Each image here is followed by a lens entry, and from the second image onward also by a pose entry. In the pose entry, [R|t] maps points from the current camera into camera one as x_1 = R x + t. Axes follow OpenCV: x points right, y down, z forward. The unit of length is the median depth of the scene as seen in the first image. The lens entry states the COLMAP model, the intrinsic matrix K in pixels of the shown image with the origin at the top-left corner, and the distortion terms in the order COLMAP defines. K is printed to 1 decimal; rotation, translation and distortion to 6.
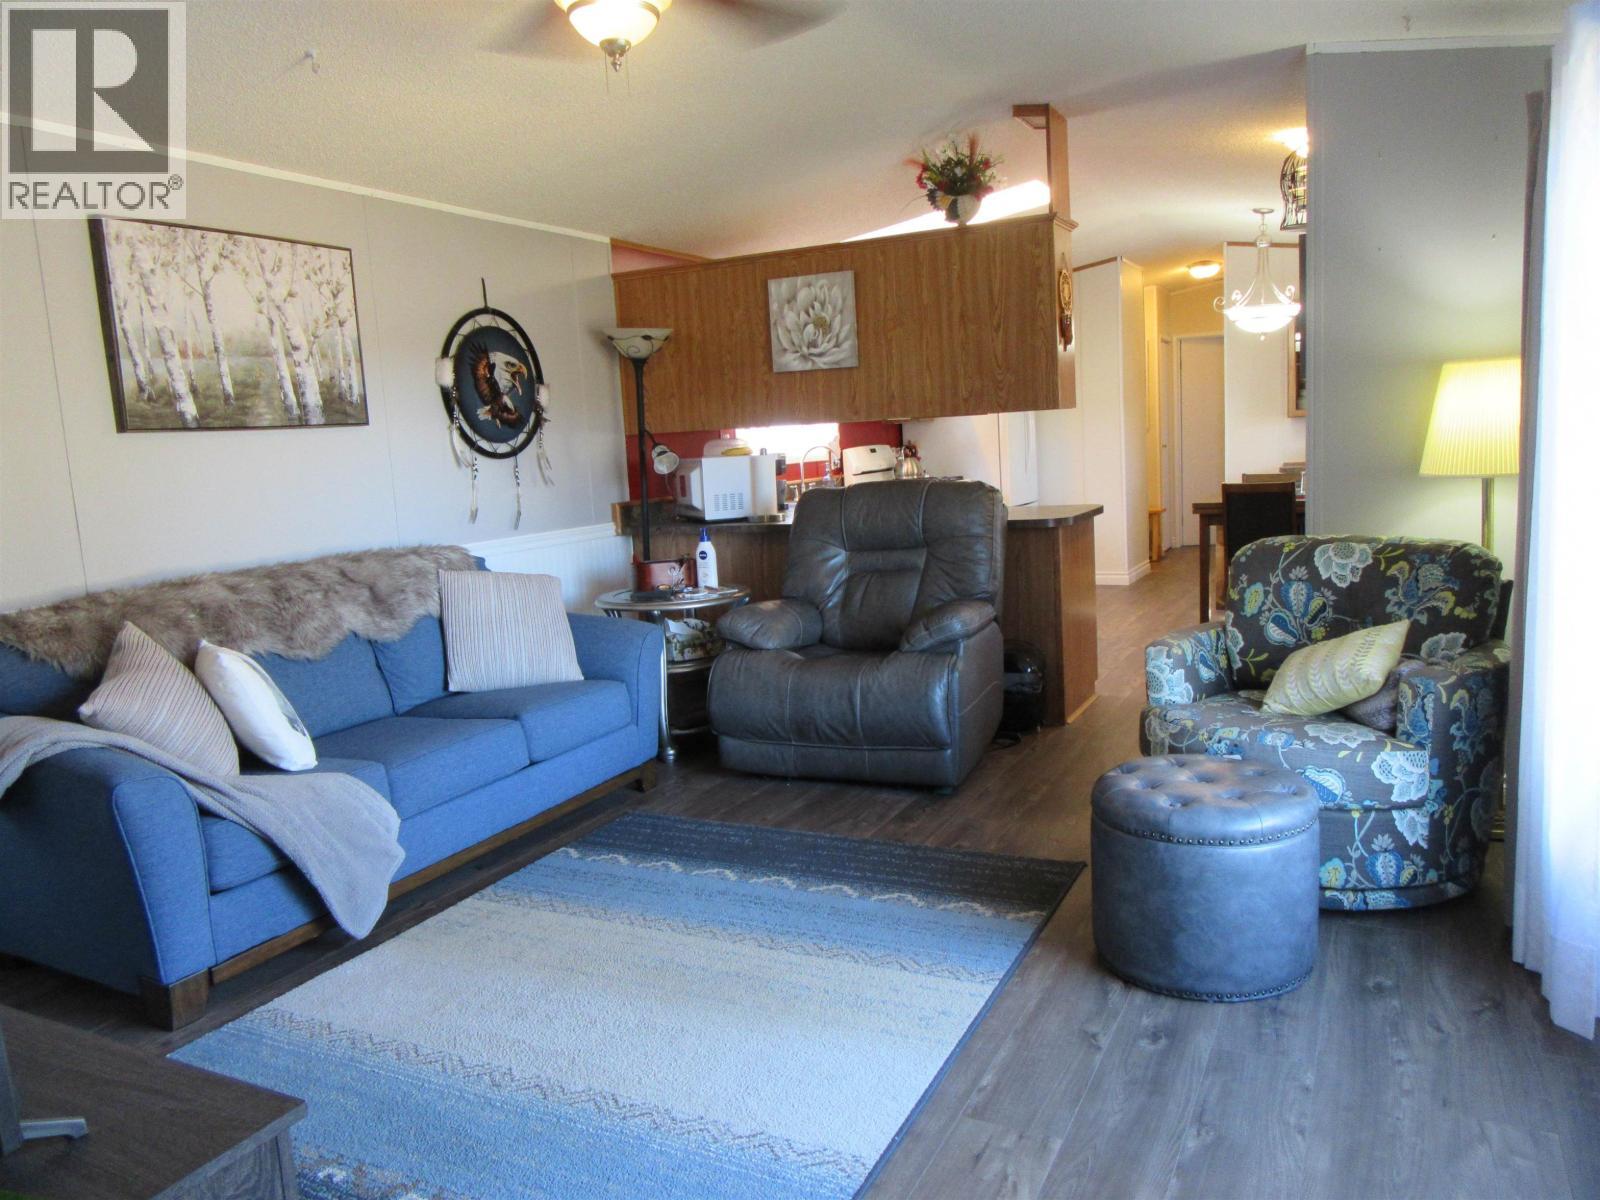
lens RADIAL K [[1179.5, 0, 800.5], [0, 1179.5, 572.7], [0, 0, 1]] dist [-0.019052, 0.014657]
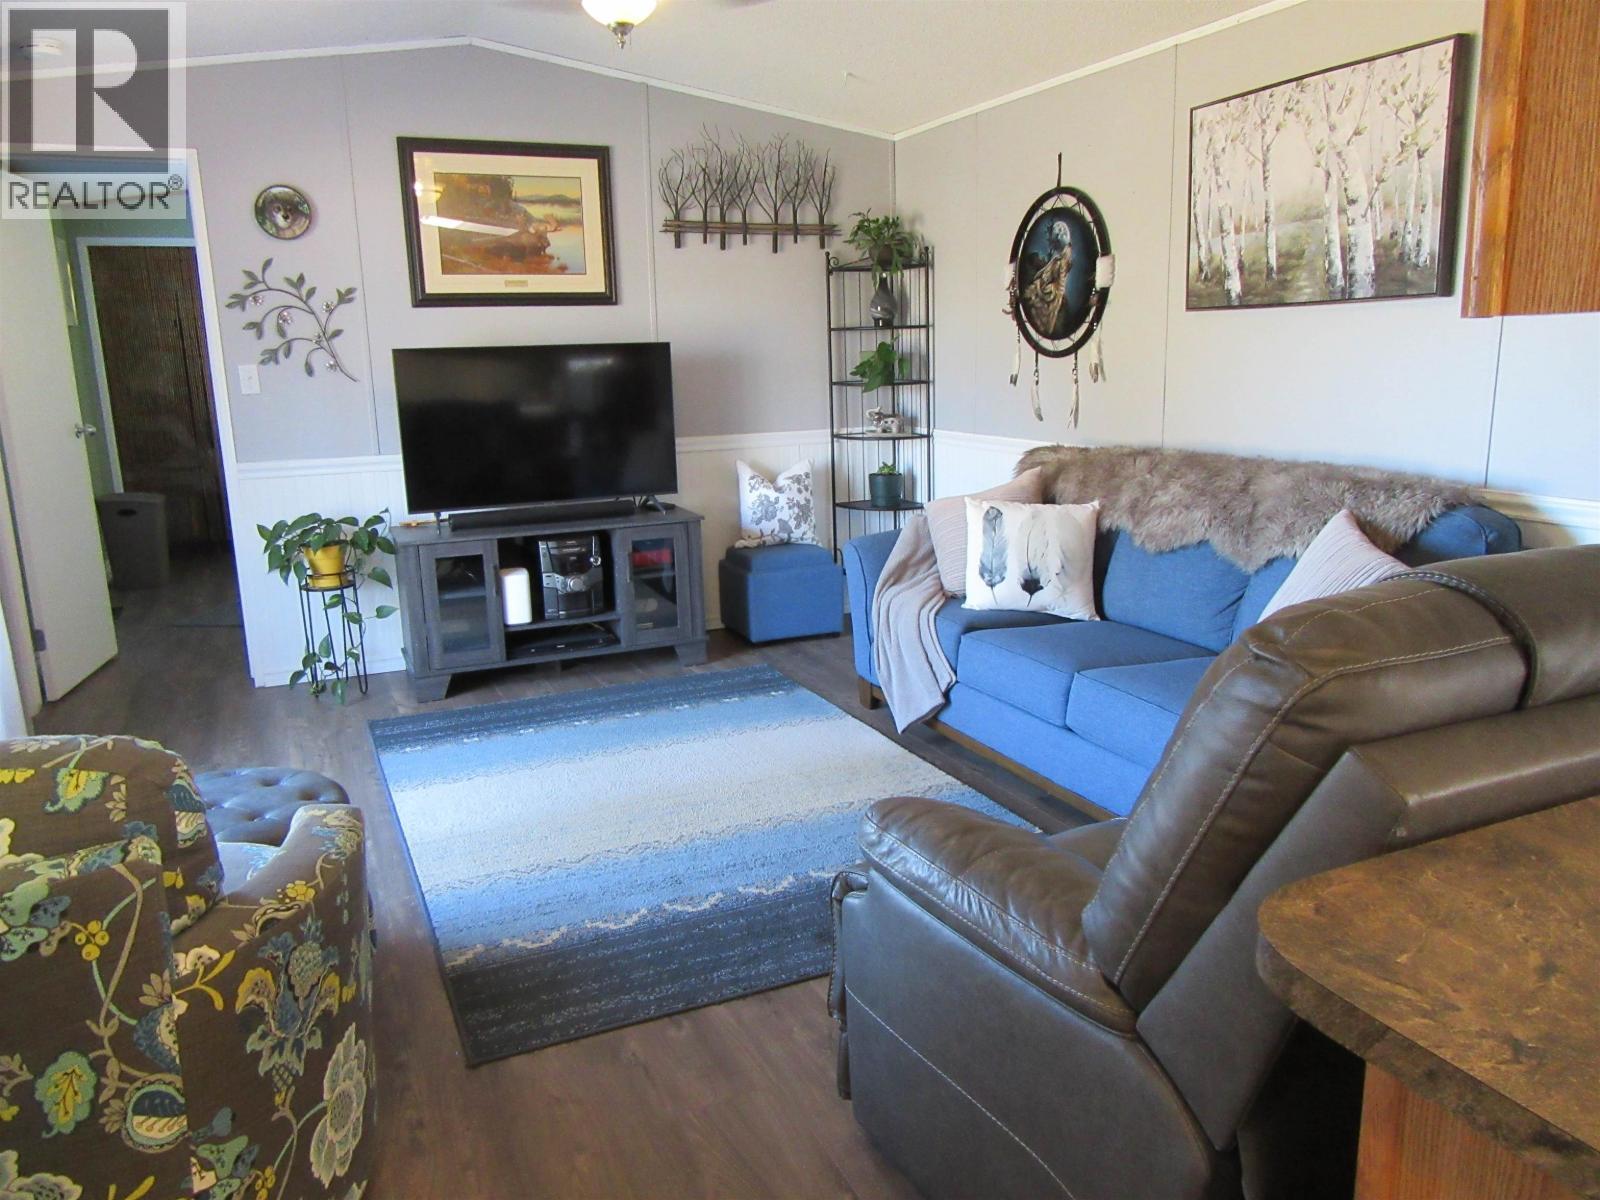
lens RADIAL K [[1179.5, 0, 807.7], [0, 1179.5, 597.6], [0, 0, 1]] dist [-0.019052, 0.014657]
pose [[-0.623758, 0.214575, -0.751587, 0.477521], [-0.048495, 0.949102, 0.311212, -0.170169], [0.780112, 0.230569, -0.581604, 1.271822]]
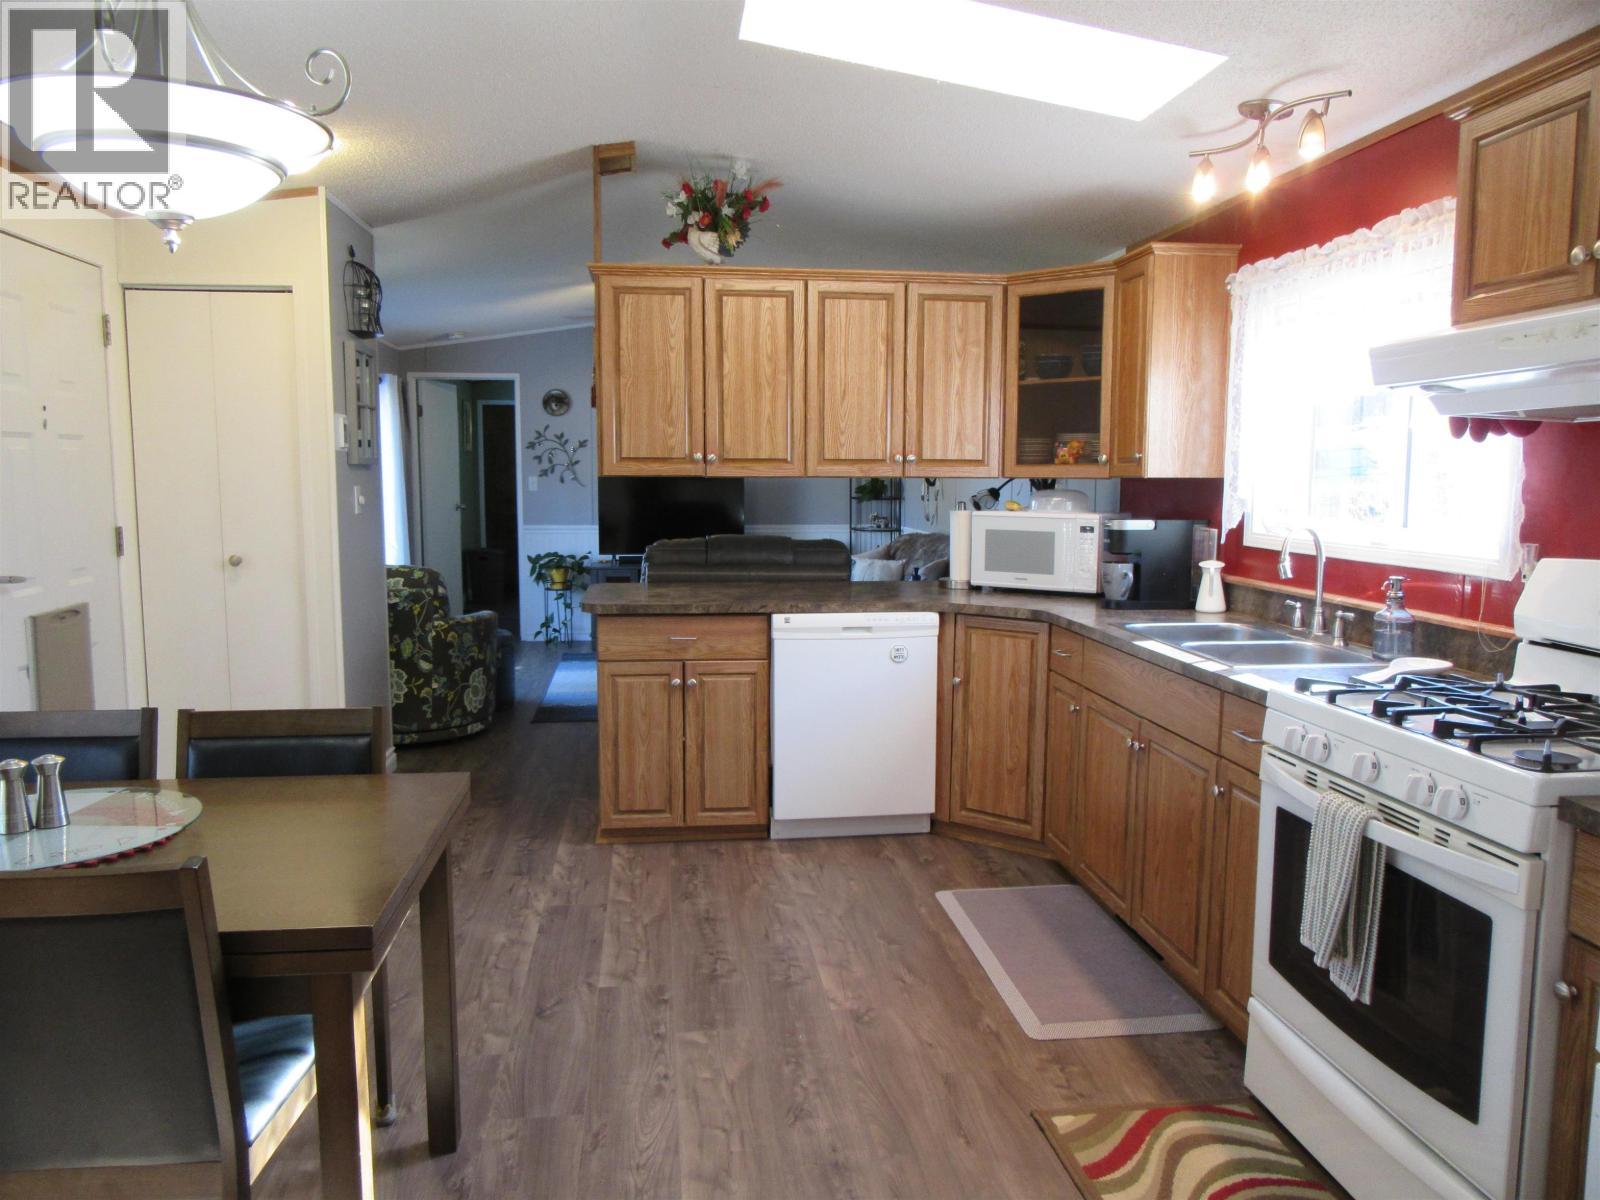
lens RADIAL K [[1179.5, 0, 801.7], [0, 1179.5, 599.7], [0, 0, 1]] dist [-0.019052, 0.014657]
pose [[-0.828622, 0.095013, -0.551687, 0.815393], [-0.041567, 0.972328, 0.229890, -0.345211], [0.558264, 0.213424, -0.801743, 2.494756]]
